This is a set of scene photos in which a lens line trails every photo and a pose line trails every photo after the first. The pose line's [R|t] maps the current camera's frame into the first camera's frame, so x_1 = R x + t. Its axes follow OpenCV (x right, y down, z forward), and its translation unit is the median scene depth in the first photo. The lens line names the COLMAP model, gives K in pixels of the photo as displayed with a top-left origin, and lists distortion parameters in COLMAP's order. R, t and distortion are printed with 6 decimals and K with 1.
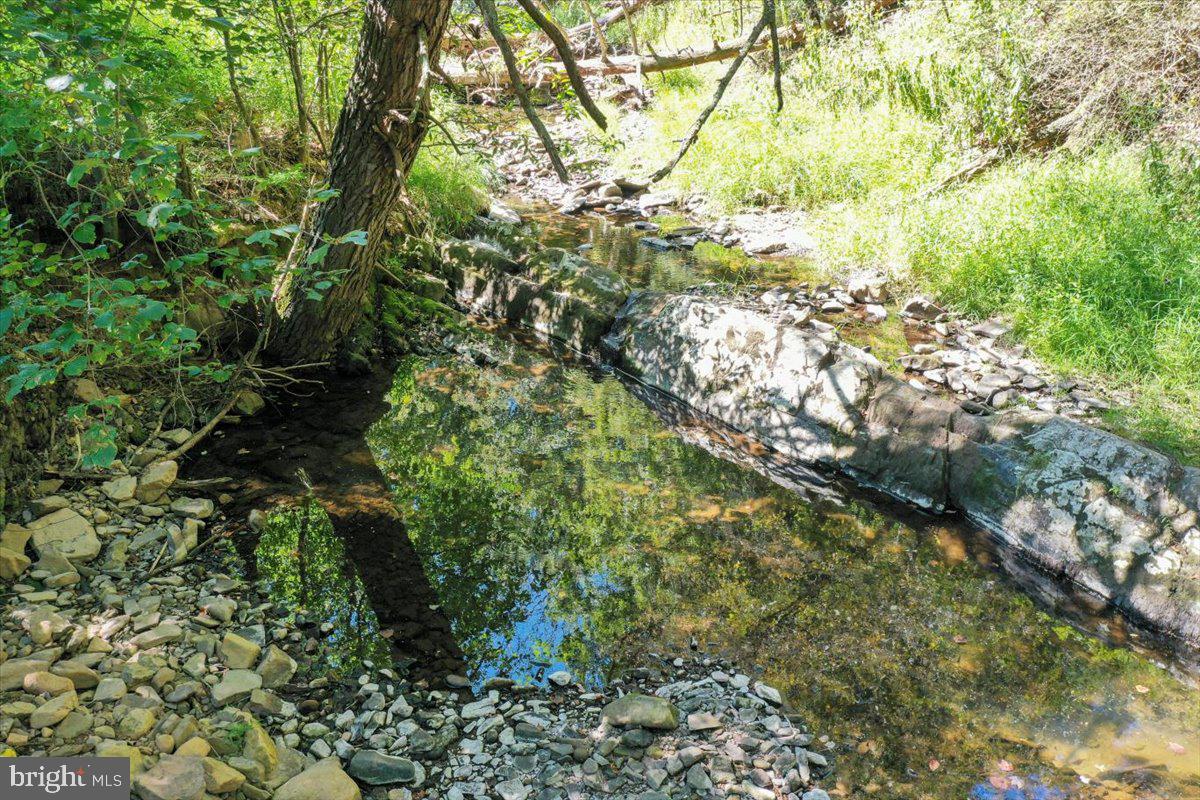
lens RADIAL K [[951.4, 0, 600.9], [0, 951.4, 398.8], [0, 0, 1]] dist [-0.005169, -0.014025]
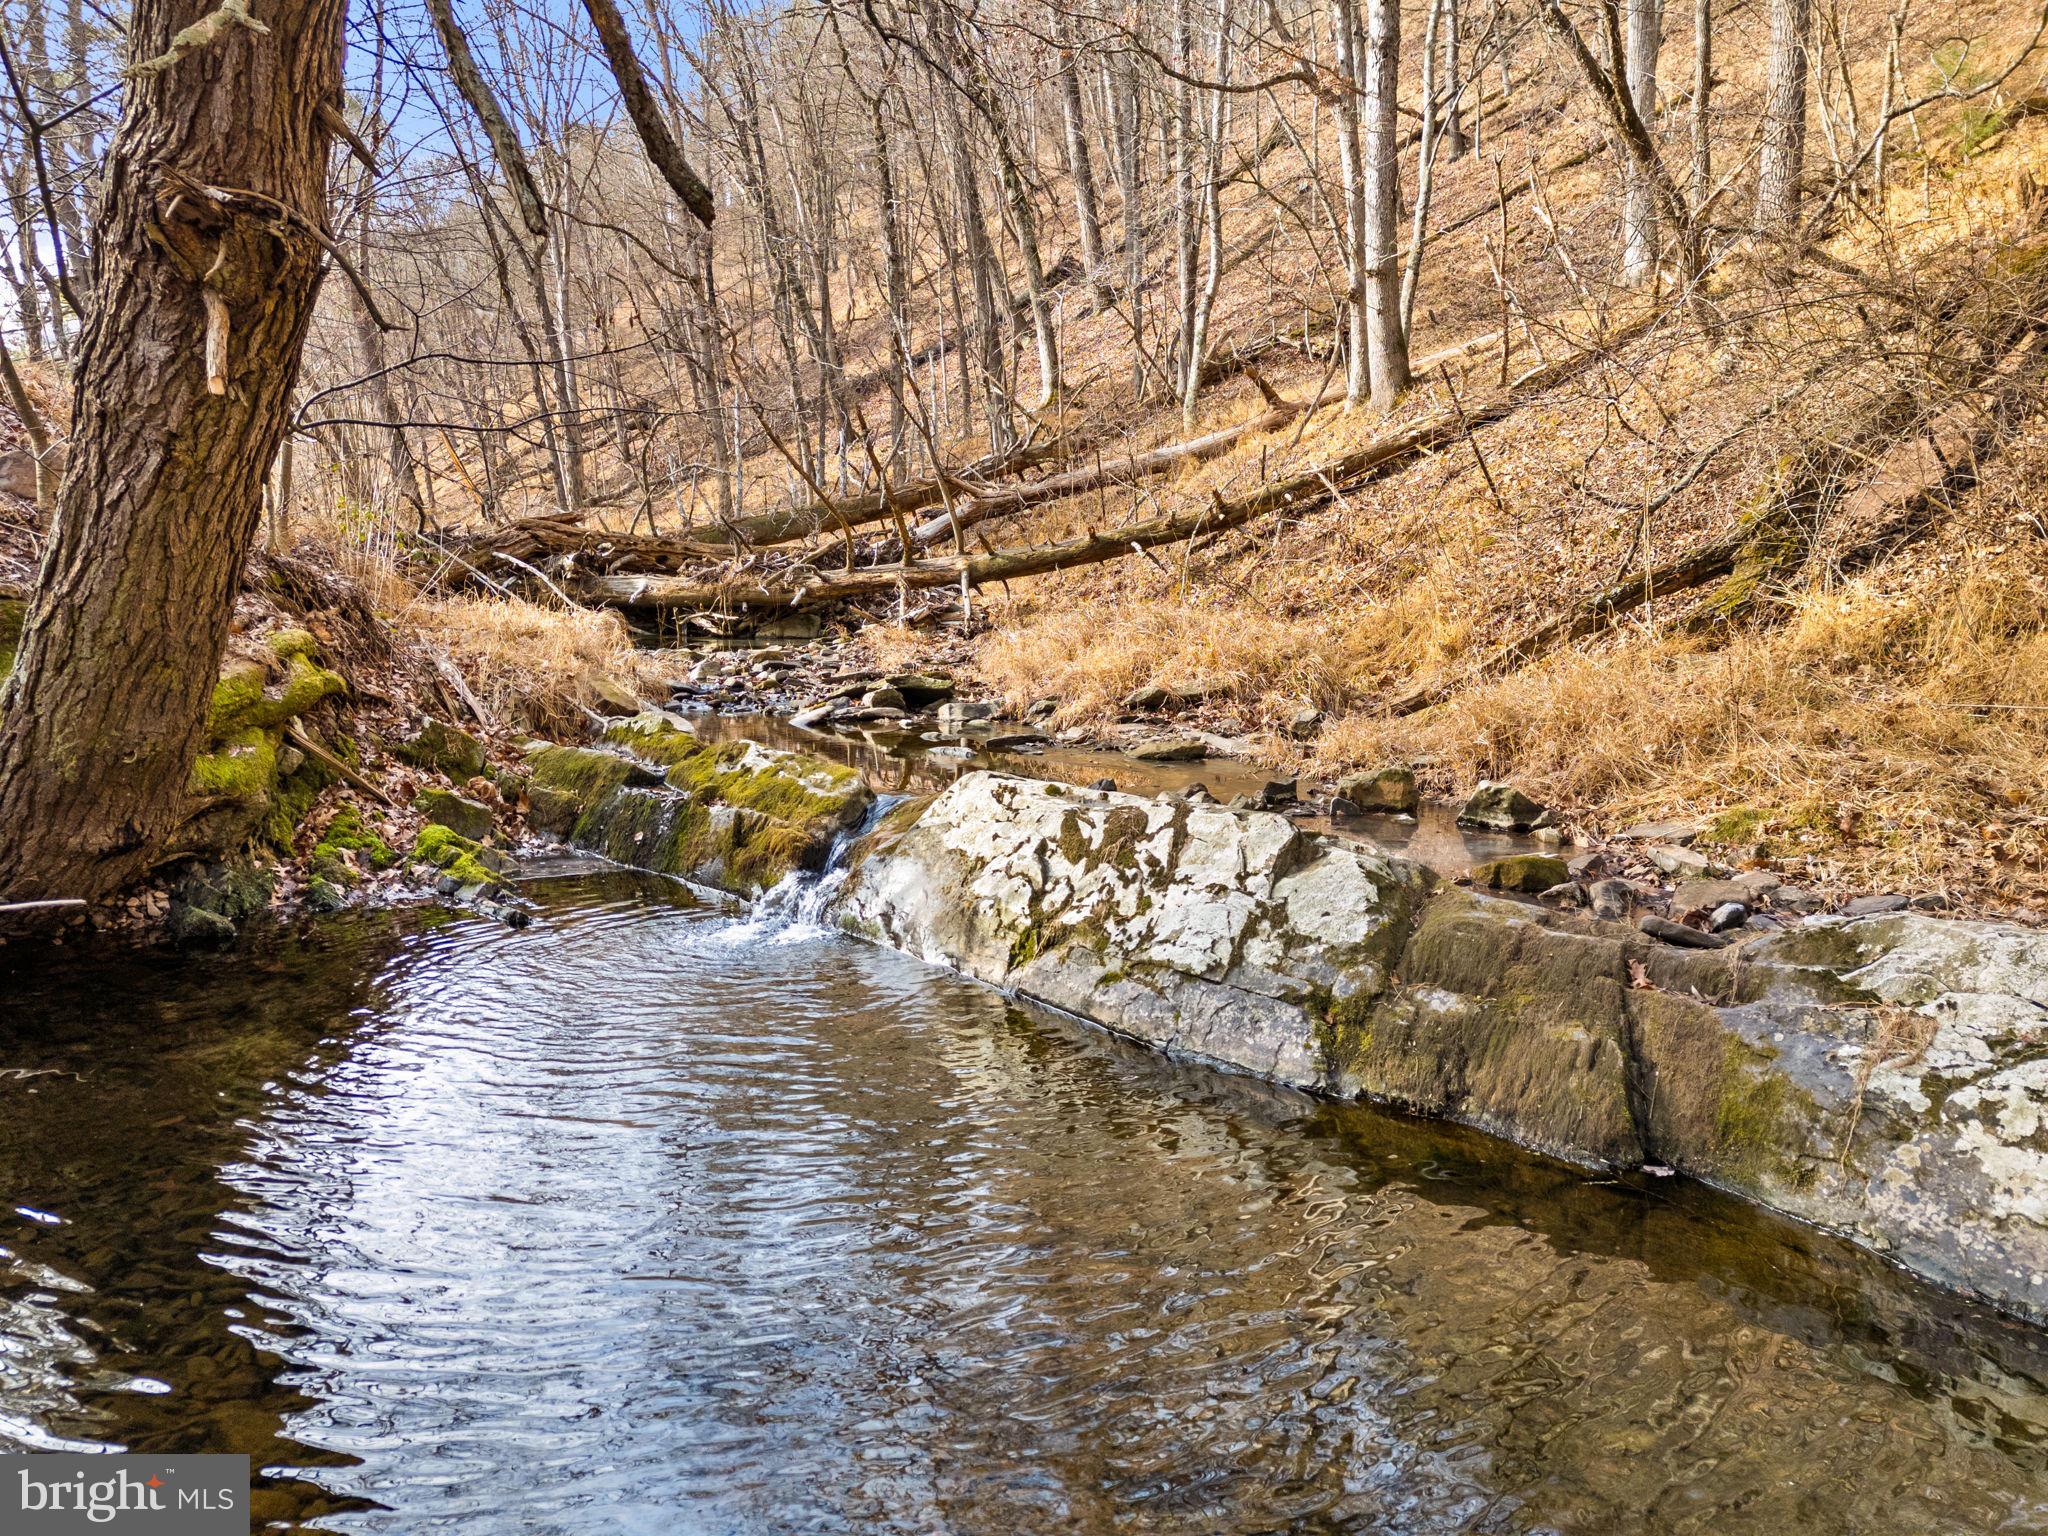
lens RADIAL K [[1495.7, 0, 1020.1], [0, 1495.7, 780.6], [0, 0, 1]] dist [0.042547, -0.009137]
pose [[0.999145, 0.000841, 0.041328, 0.074918], [0.010922, 0.958886, -0.283580, 0.089873], [-0.039867, 0.283789, 0.958058, 0.302774]]
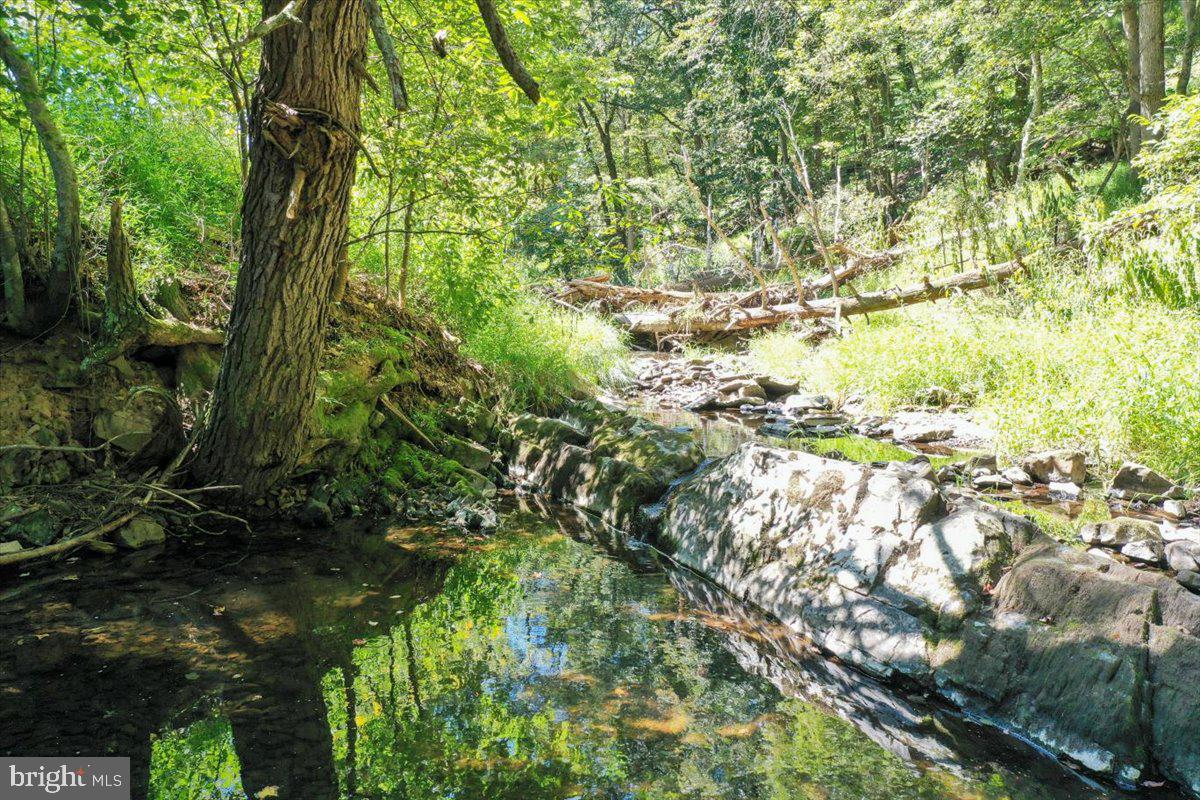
lens RADIAL K [[951.4, 0, 599.1], [0, 951.4, 404.4], [0, 0, 1]] dist [-0.005169, -0.014025]
pose [[0.960157, 0.029708, -0.277877, 0.161909], [-0.116687, 0.946127, -0.302040, 0.080203], [0.253934, 0.322431, 0.911897, 0.316429]]
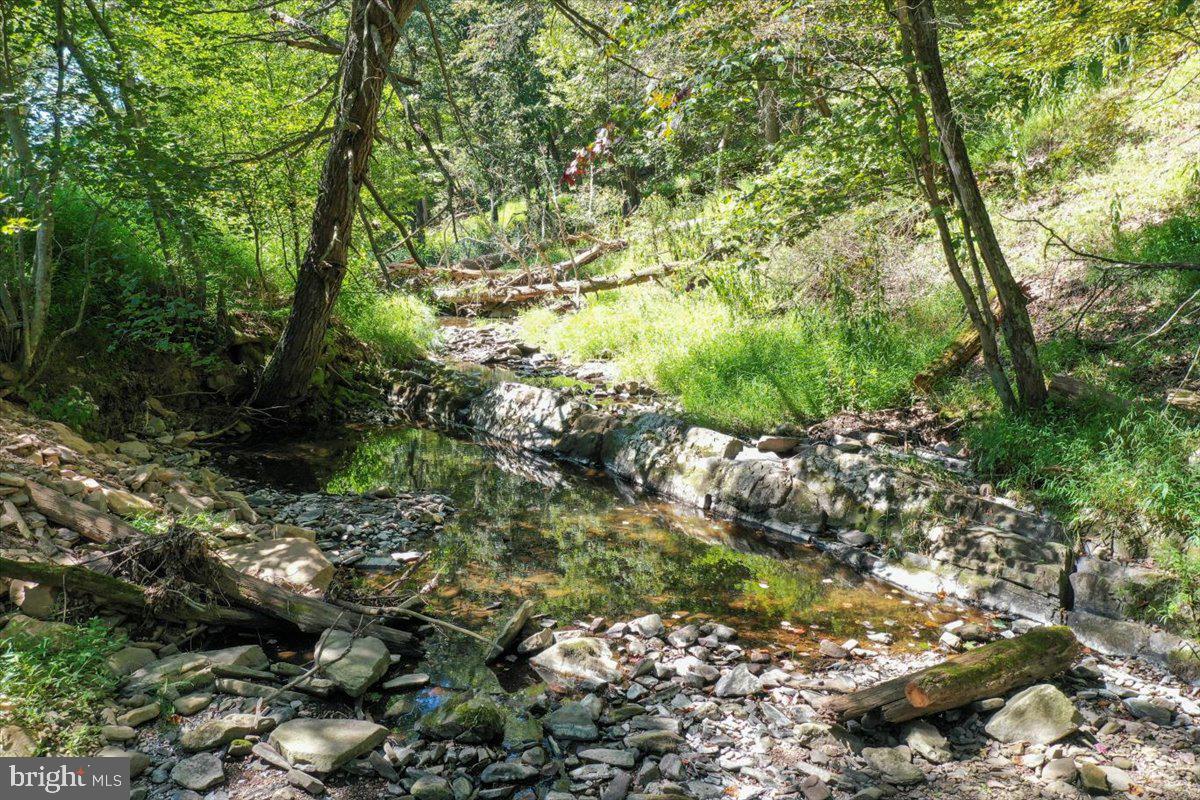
lens RADIAL K [[951.4, 0, 602.0], [0, 951.4, 396.4], [0, 0, 1]] dist [-0.005169, -0.014025]
pose [[0.998026, 0.013982, -0.061225, 0.343156], [-0.029618, 0.964465, -0.262546, 0.334966], [0.055378, 0.263841, 0.962975, -0.574545]]
